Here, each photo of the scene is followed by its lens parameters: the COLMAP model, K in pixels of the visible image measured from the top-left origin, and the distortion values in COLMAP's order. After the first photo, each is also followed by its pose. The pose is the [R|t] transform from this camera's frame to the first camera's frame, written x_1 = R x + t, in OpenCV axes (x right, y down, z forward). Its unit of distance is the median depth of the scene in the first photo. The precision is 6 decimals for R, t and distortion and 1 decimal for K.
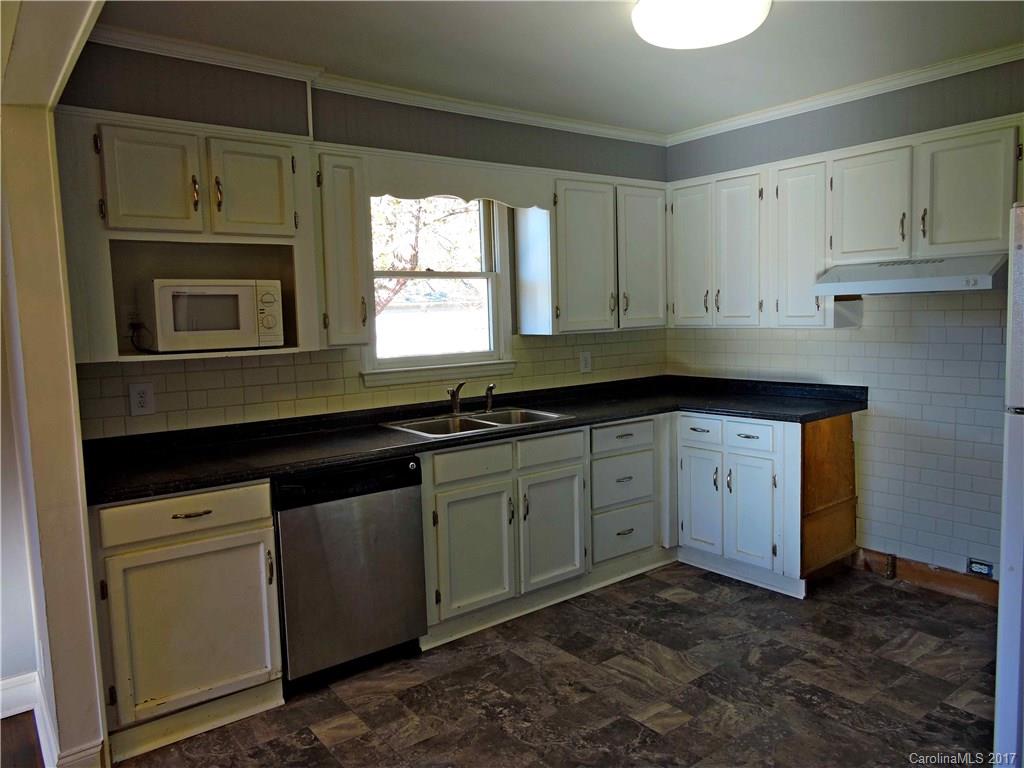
lens RADIAL K [[732.0, 0, 513.6], [0, 732.0, 386.8], [0, 0, 1]] dist [0.007950, -0.013520]
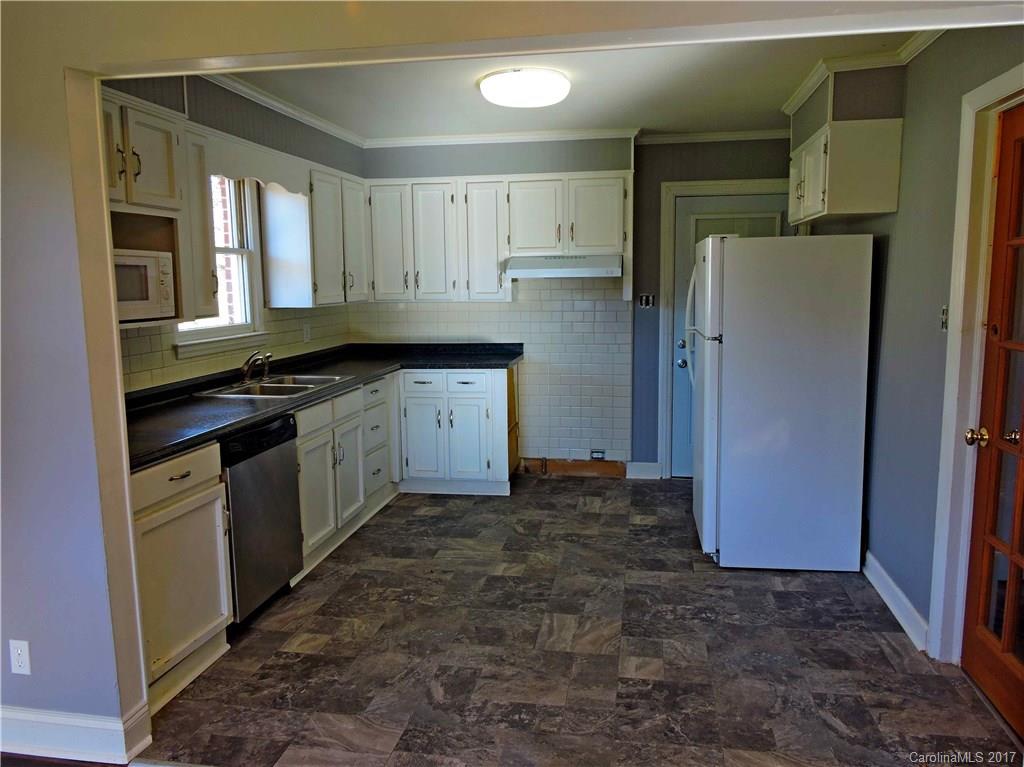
lens RADIAL K [[771.1, 0, 517.7], [0, 771.1, 384.7], [0, 0, 1]] dist [-0.001046, 0.001738]
pose [[0.735079, -0.071948, 0.674153, -0.610132], [0.059261, 0.997366, 0.041825, 0.019868], [-0.675386, 0.009207, 0.737407, -0.104684]]
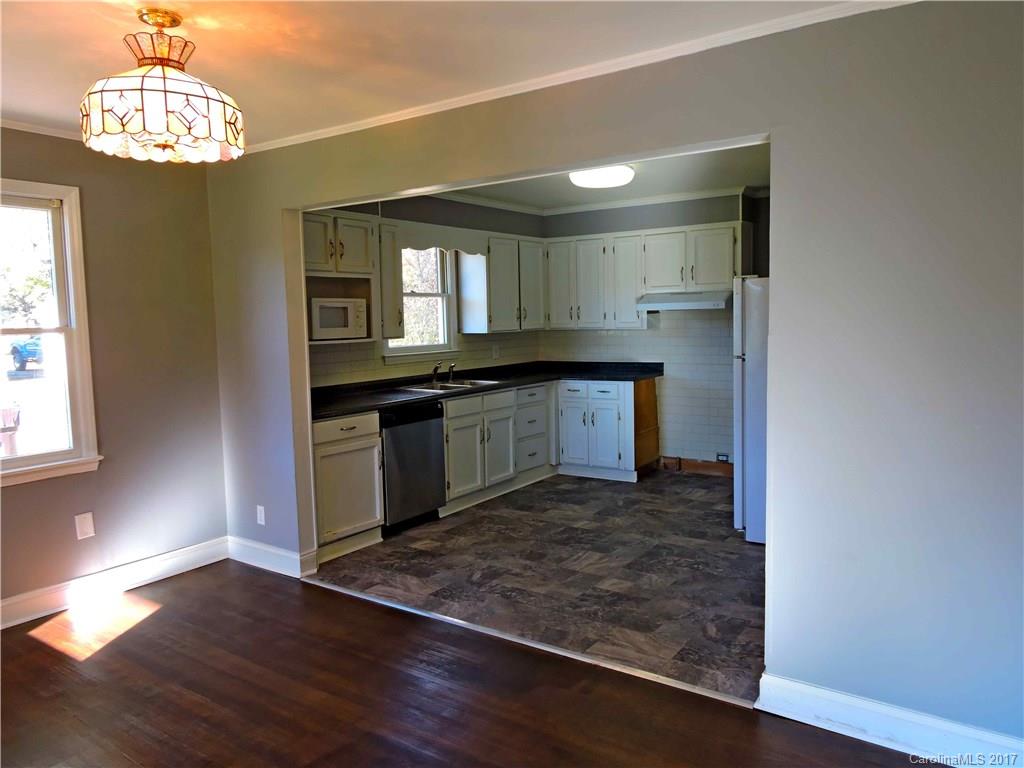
lens RADIAL K [[732.0, 0, 515.4], [0, 732.0, 386.0], [0, 0, 1]] dist [0.007950, -0.013520]
pose [[0.951837, -0.021274, 0.305866, -0.445288], [0.025637, 0.999619, -0.010255, 0.073492], [-0.305531, 0.017603, 0.952019, -0.635668]]
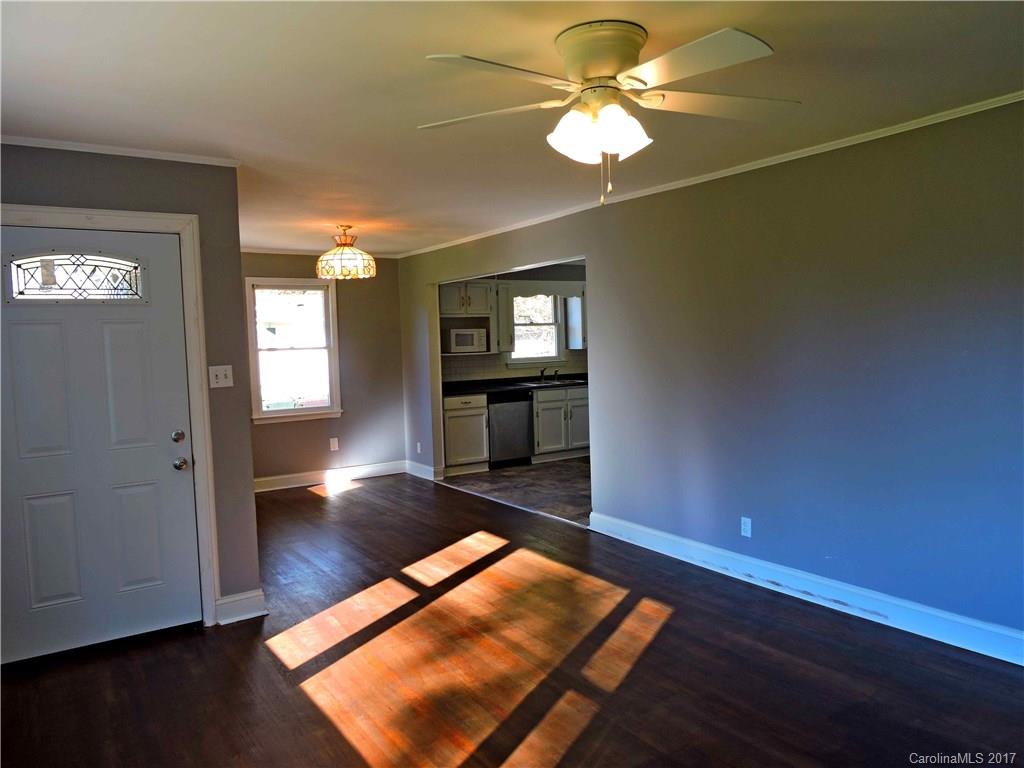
lens RADIAL K [[732.0, 0, 508.3], [0, 732.0, 389.1], [0, 0, 1]] dist [0.007950, -0.013520]
pose [[0.996962, 0.000135, -0.077890, -0.002034], [-0.002959, 0.999342, -0.036153, 0.172346], [0.077834, 0.036274, 0.996306, -1.632834]]
